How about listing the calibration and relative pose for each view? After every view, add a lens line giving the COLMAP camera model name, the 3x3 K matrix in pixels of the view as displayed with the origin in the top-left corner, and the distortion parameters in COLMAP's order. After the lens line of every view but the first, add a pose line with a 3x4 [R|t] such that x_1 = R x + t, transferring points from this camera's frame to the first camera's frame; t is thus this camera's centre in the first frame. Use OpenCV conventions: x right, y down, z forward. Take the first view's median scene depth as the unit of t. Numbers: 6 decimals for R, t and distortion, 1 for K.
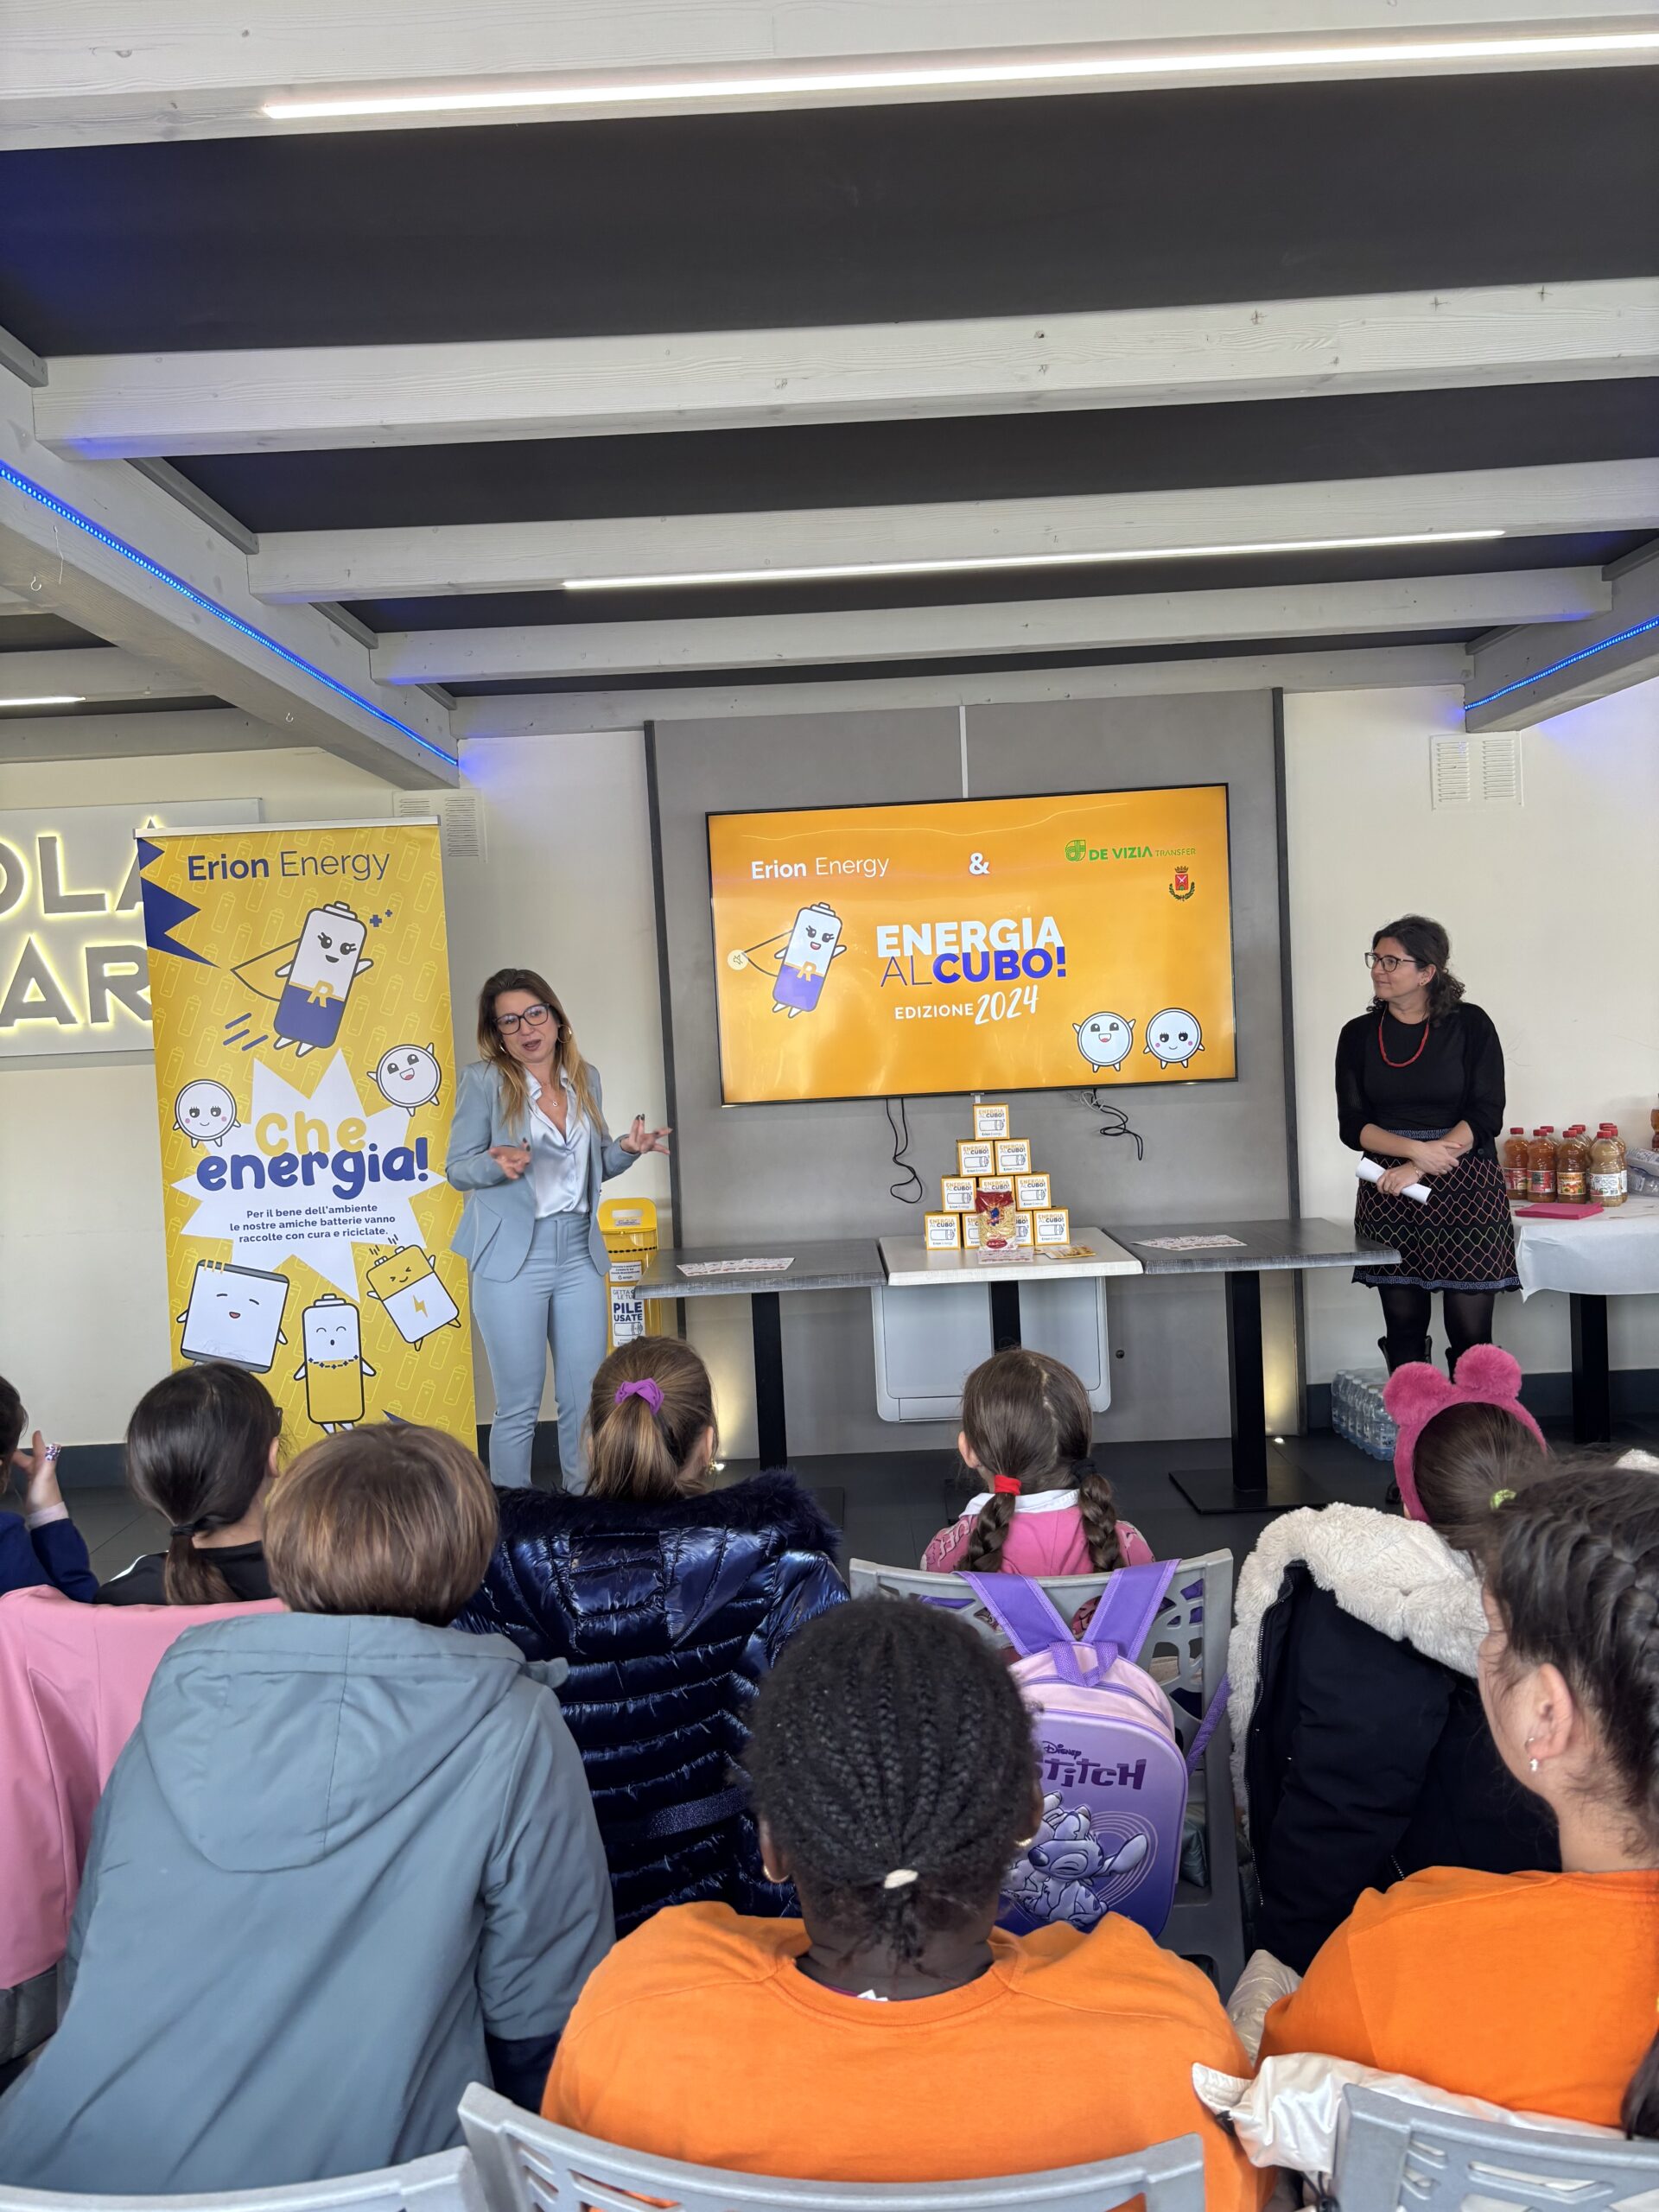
lens RADIAL K [[1705.5, 0, 827.1], [0, 1705.5, 1099.0], [0, 0, 1]] dist [0.058664, -0.071008]
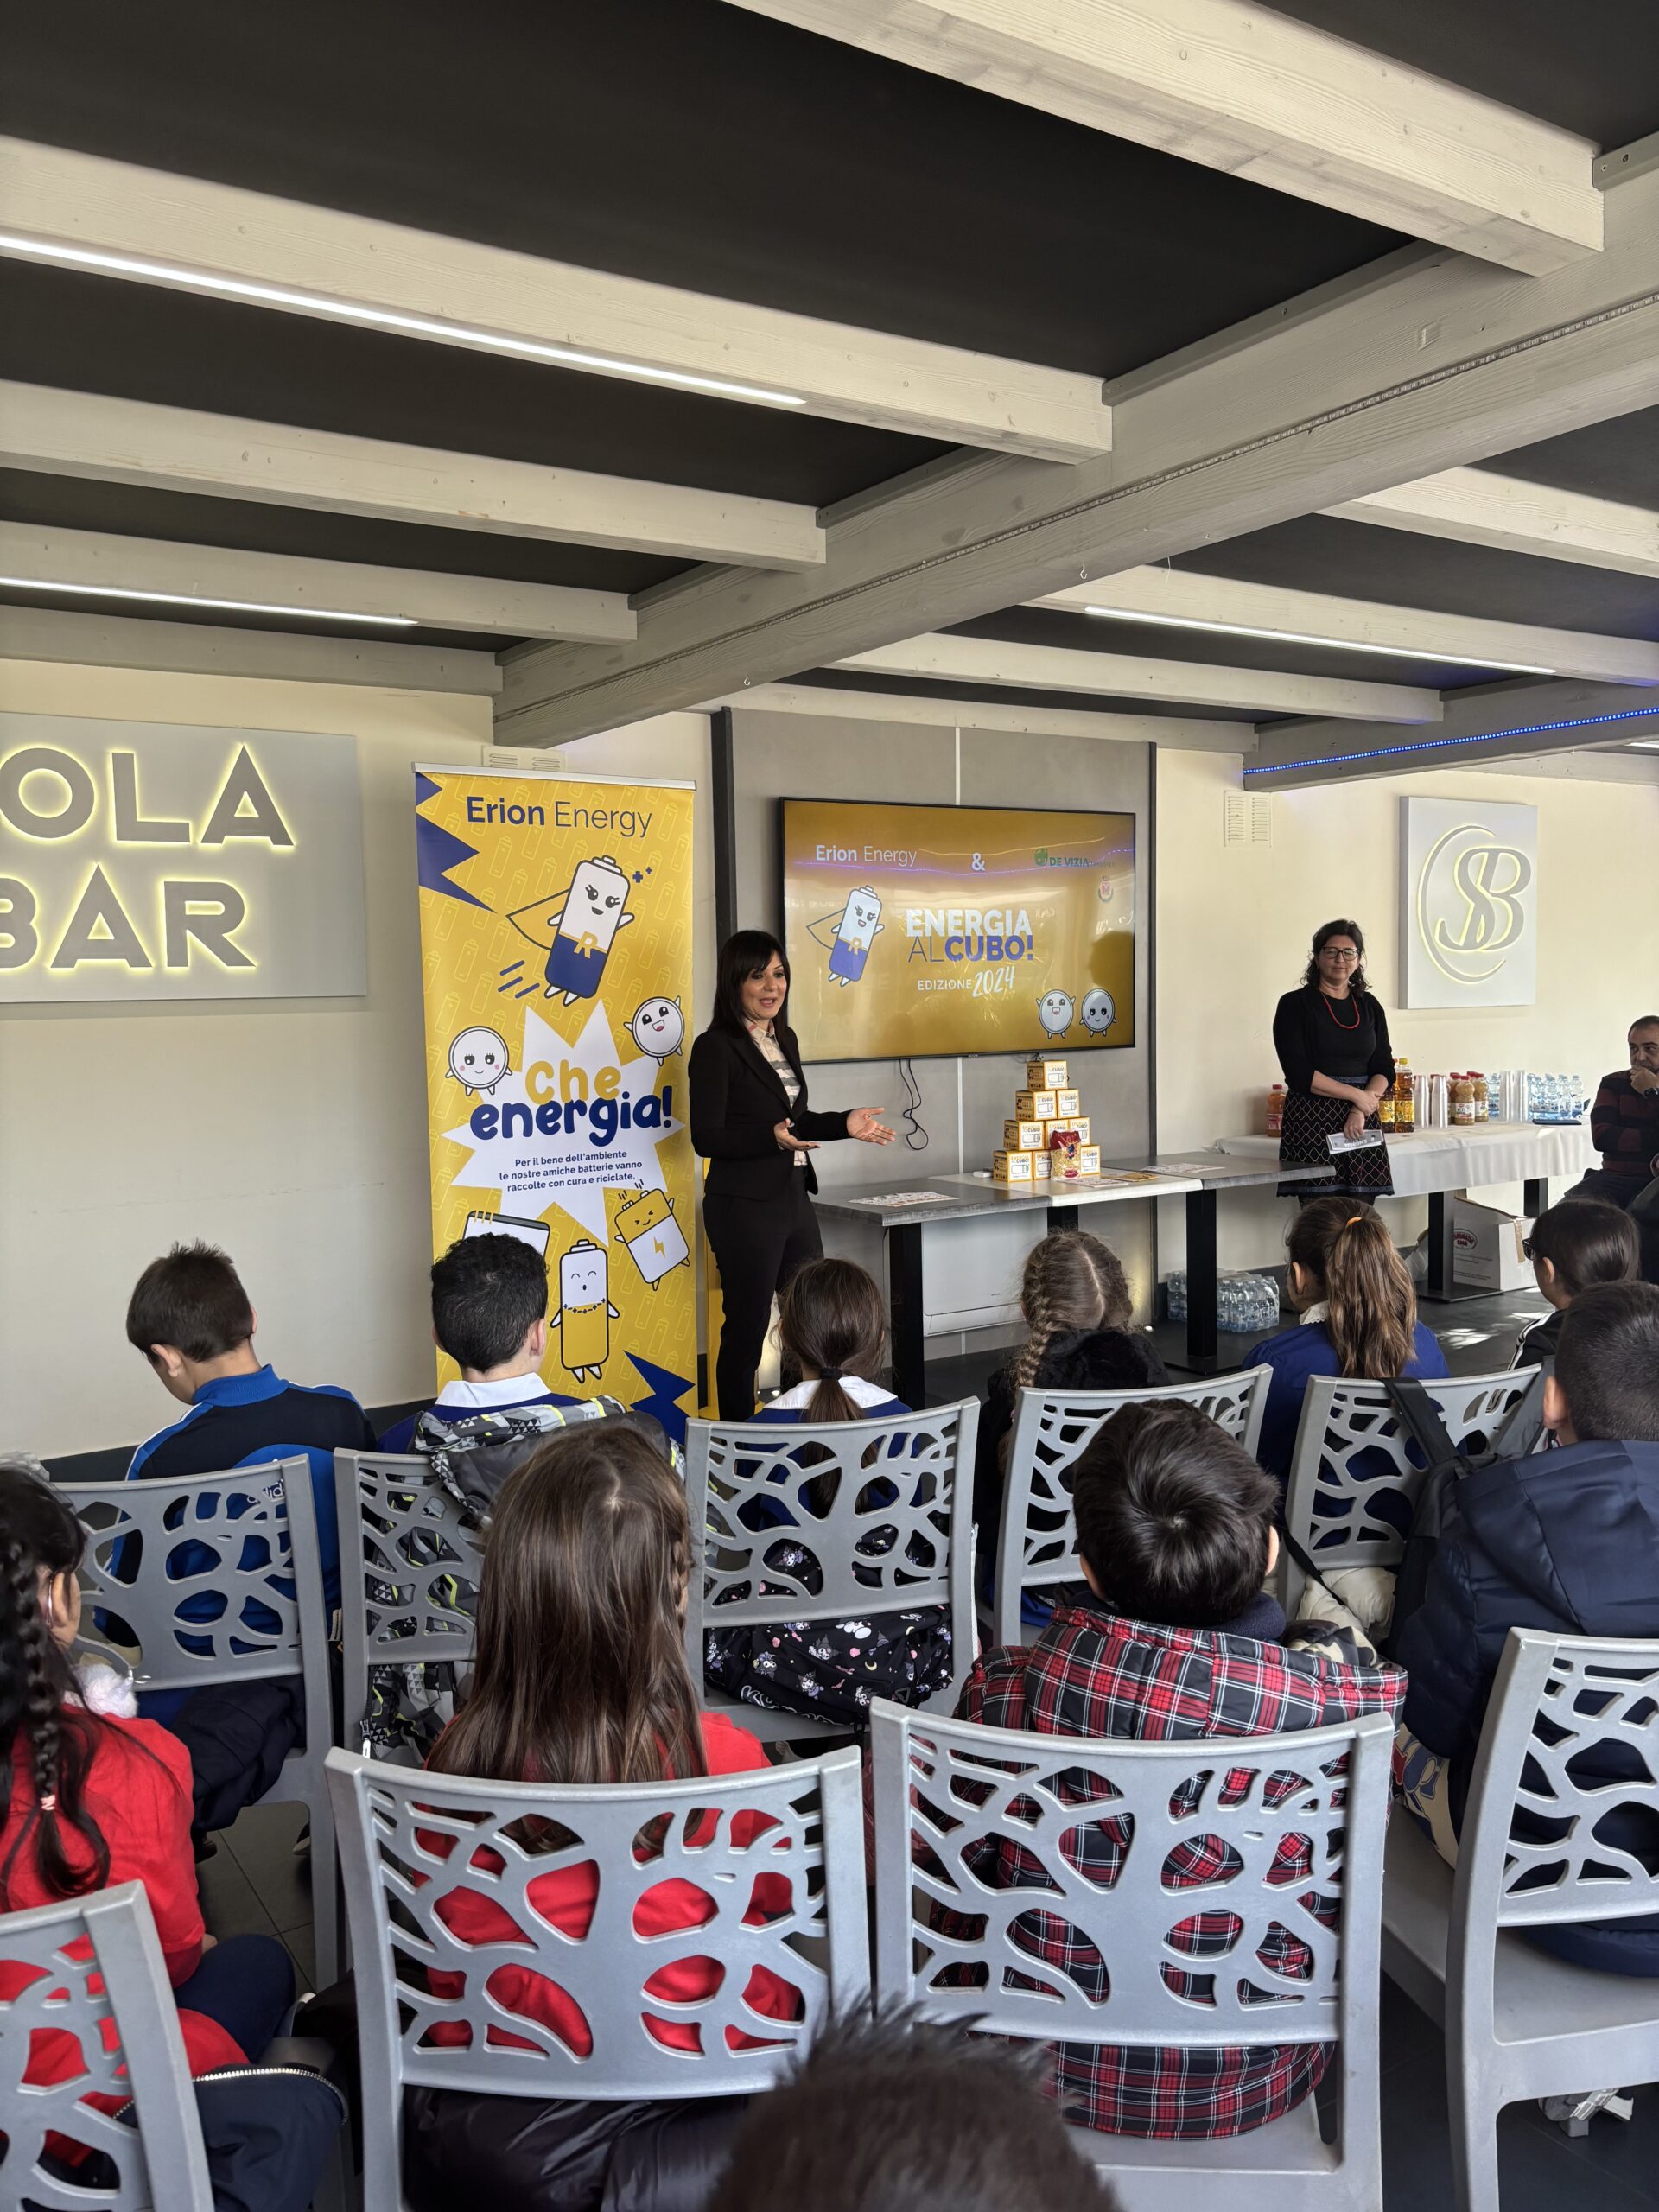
lens RADIAL K [[1705.5, 0, 843.7], [0, 1705.5, 1106.9], [0, 0, 1]] dist [0.058664, -0.071008]
pose [[0.829124, -0.006330, 0.559029, -0.731641], [0.007881, 0.999969, -0.000366, 0.036524], [-0.559010, 0.004709, 0.829148, 0.074016]]
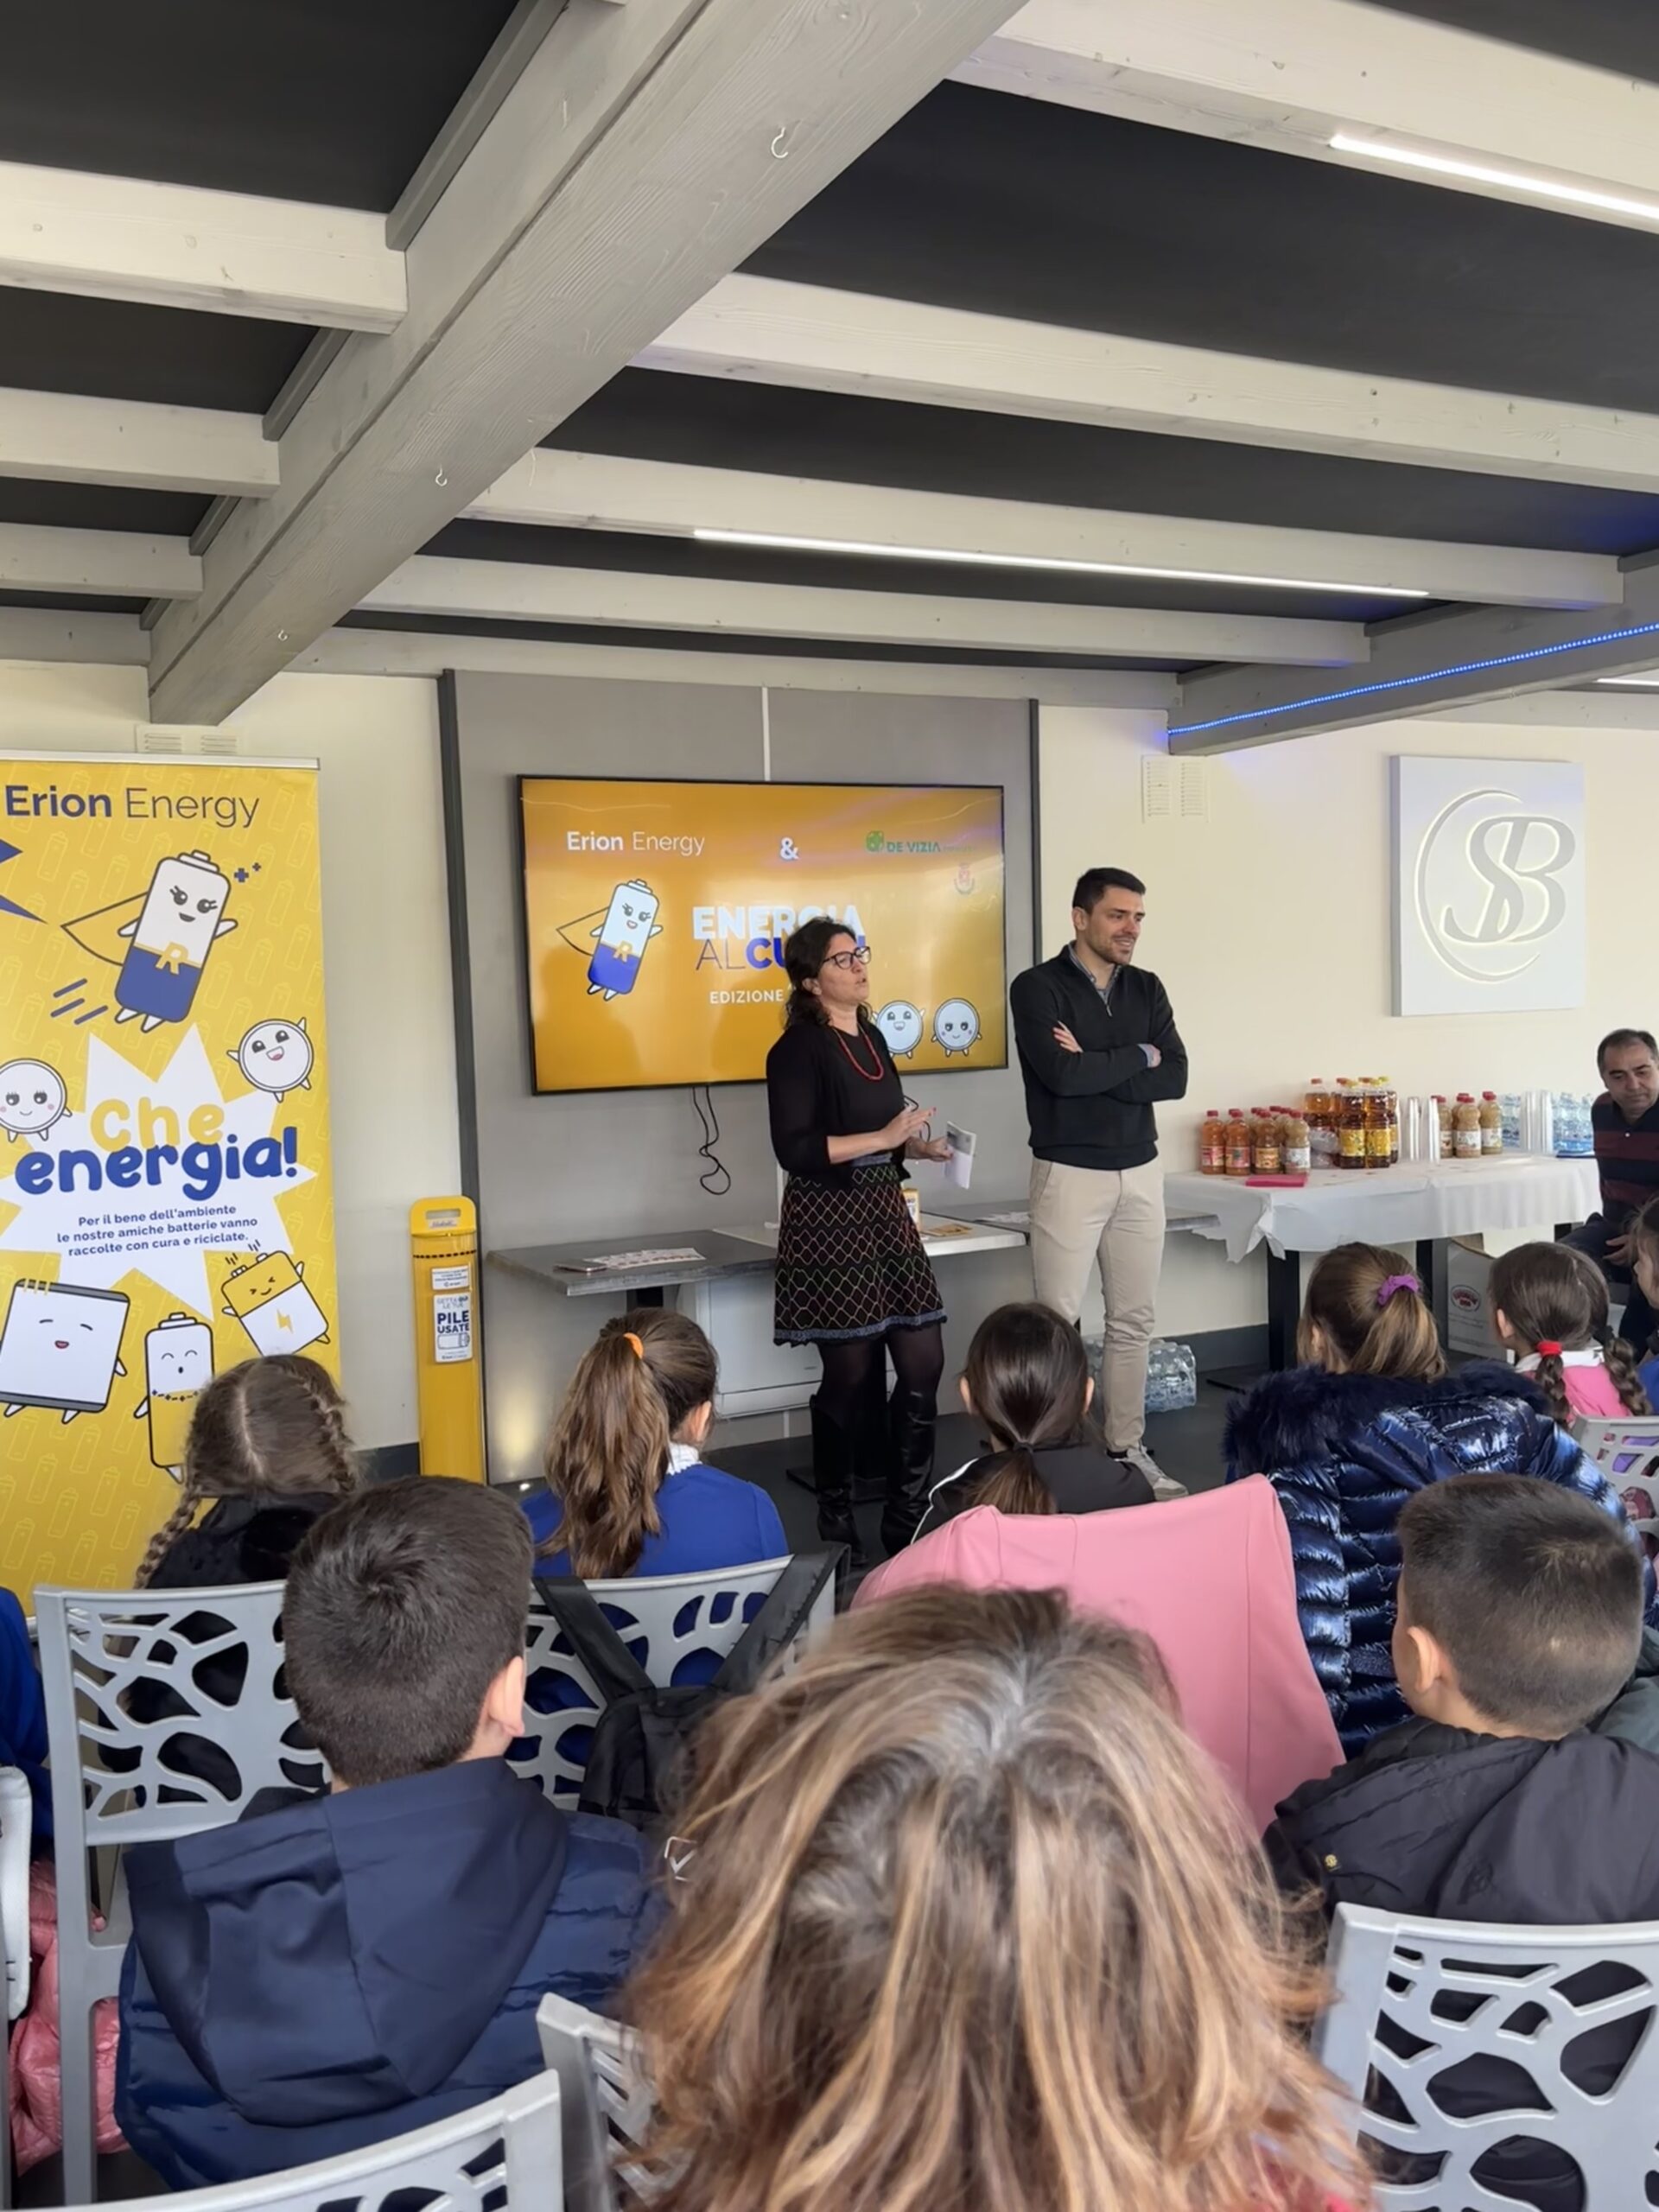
lens RADIAL K [[1878.6, 0, 840.0], [0, 1878.6, 1110.1], [0, 0, 1]] dist [0.053407, -0.069820]
pose [[0.891709, -0.007929, 0.452539, -0.422092], [0.011054, 0.999930, -0.004261, 0.021229], [-0.452473, 0.008802, 0.891735, 0.018611]]
